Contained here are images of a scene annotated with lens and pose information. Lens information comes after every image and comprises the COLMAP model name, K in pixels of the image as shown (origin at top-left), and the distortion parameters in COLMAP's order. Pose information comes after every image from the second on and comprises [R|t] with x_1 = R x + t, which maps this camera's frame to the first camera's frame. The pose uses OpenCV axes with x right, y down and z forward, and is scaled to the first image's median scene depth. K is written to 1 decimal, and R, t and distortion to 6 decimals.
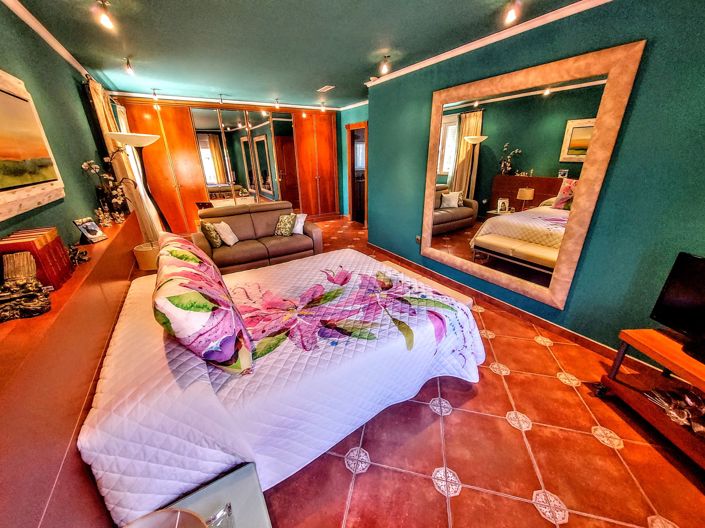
lens RADIAL K [[275.3, 0, 352.5], [0, 275.3, 264.0], [0, 0, 1]] dist [0.009313, 0.000032]
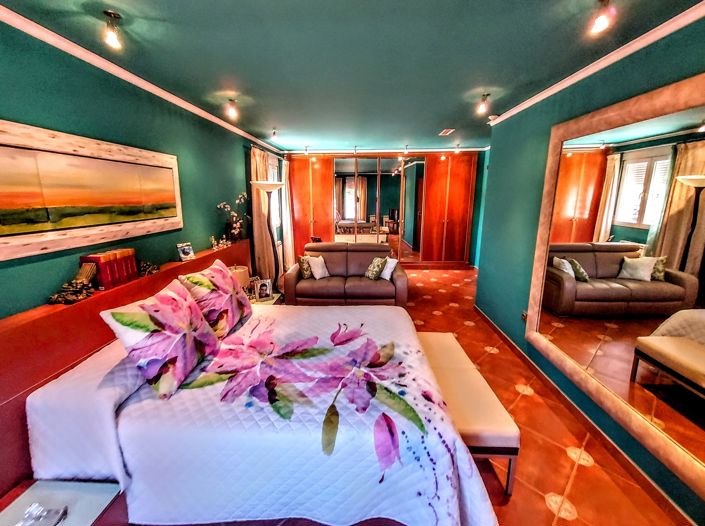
lens RADIAL K [[294.3, 0, 348.4], [0, 294.3, 254.3], [0, 0, 1]] dist [0.008655, -0.000125]
pose [[0.827579, 0.127093, -0.546772, 0.466550], [-0.218472, 0.970160, -0.105166, -0.114683], [0.517091, 0.206487, 0.830650, 0.169596]]
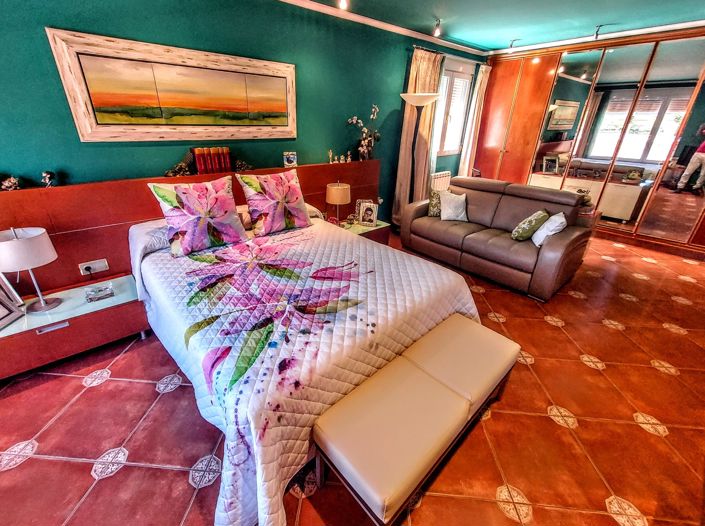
lens RADIAL K [[300.7, 0, 340.3], [0, 300.7, 251.3], [0, 0, 1]] dist [0.008445, 0.000053]
pose [[0.157605, 0.415915, -0.895643, 0.705843], [-0.383600, 0.861536, 0.332575, -0.301946], [0.909951, 0.291153, 0.295328, 0.783180]]
